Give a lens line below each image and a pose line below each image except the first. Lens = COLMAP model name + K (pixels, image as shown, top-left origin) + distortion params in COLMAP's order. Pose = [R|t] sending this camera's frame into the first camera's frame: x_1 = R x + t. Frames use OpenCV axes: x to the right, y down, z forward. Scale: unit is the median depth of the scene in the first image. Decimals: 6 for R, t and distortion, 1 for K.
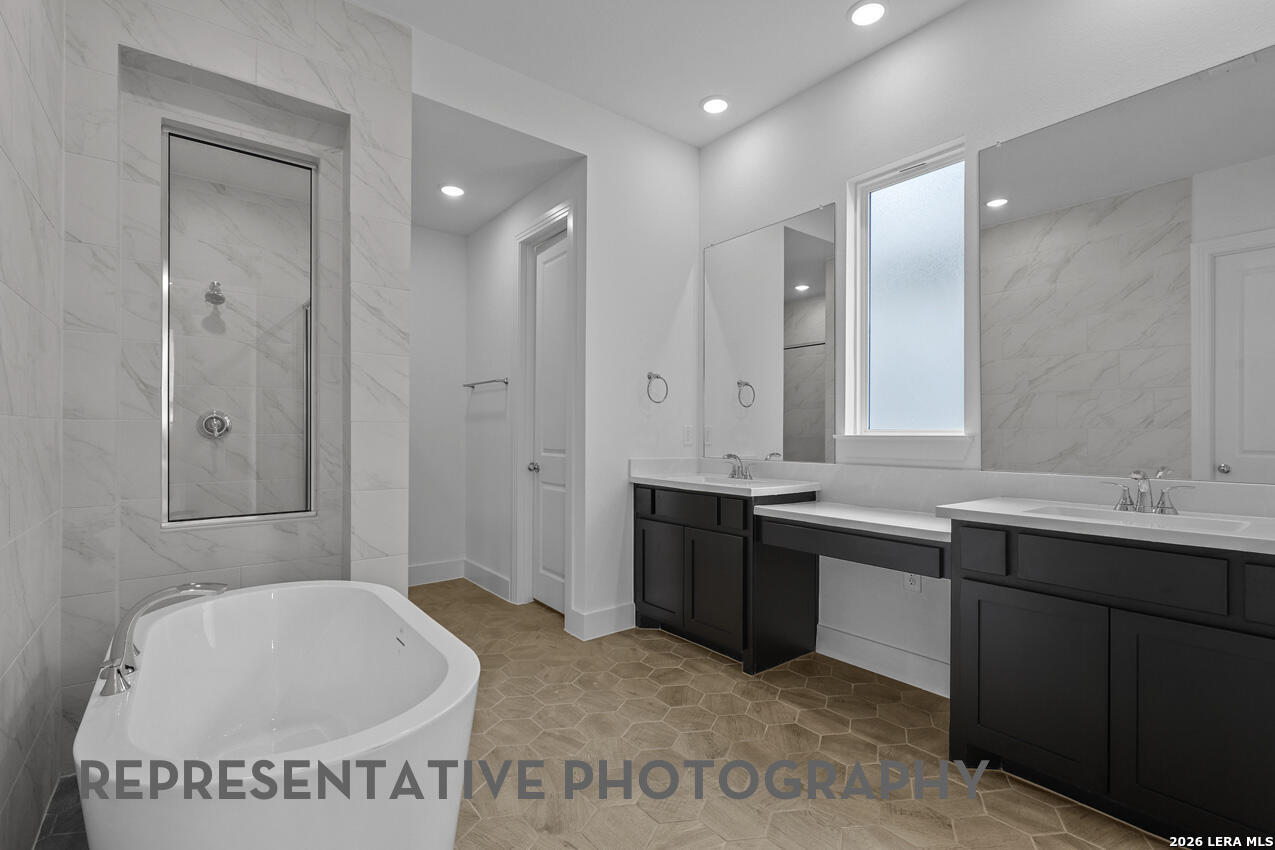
lens RADIAL K [[594.5, 0, 638.2], [0, 594.5, 426.2], [0, 0, 1]] dist [0.015614, -0.000054]
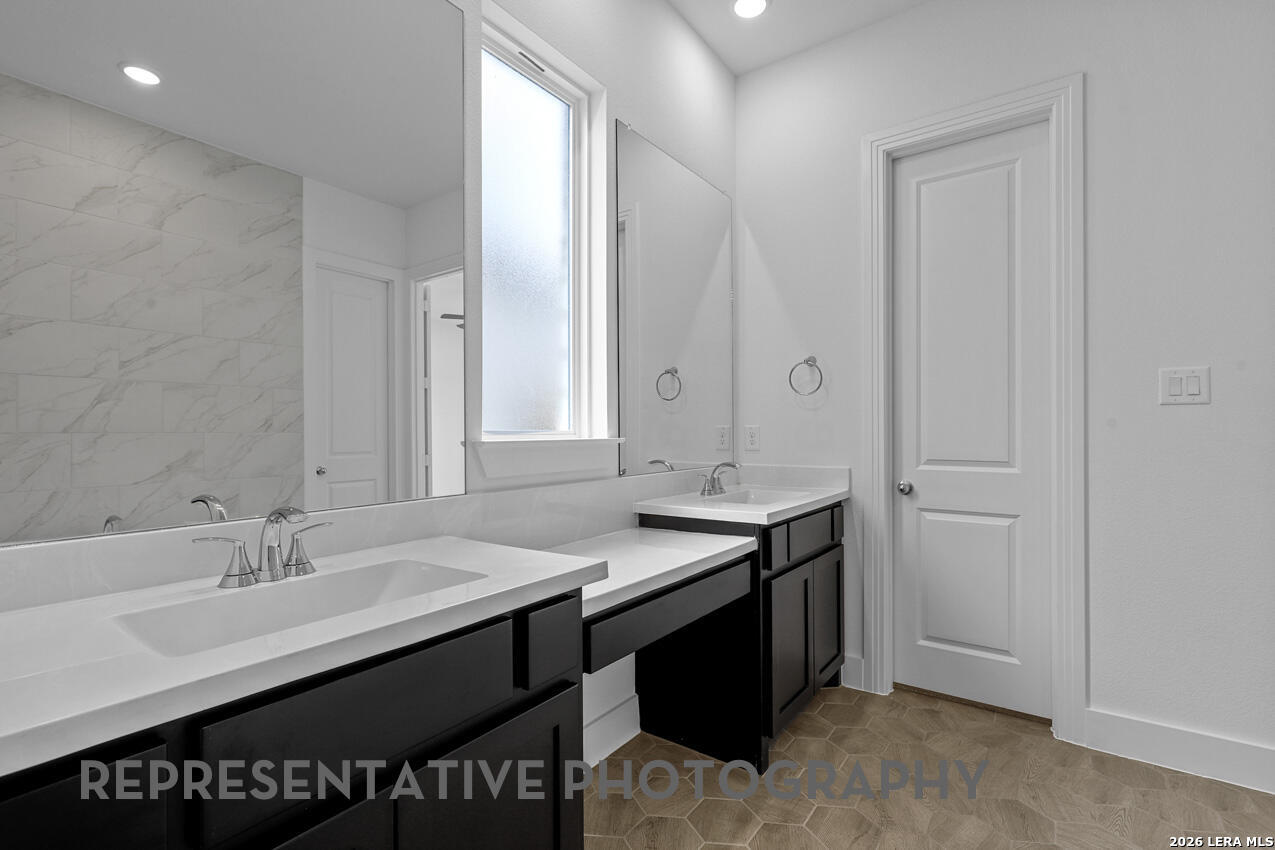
lens RADIAL K [[594.5, 0, 638.7], [0, 594.5, 433.1], [0, 0, 1]] dist [0.015614, -0.000054]
pose [[-0.273872, -0.000484, 0.961766, -0.166566], [0.001536, 0.999998, 0.000941, 0.004415], [-0.961765, 0.001735, -0.273871, 0.701501]]
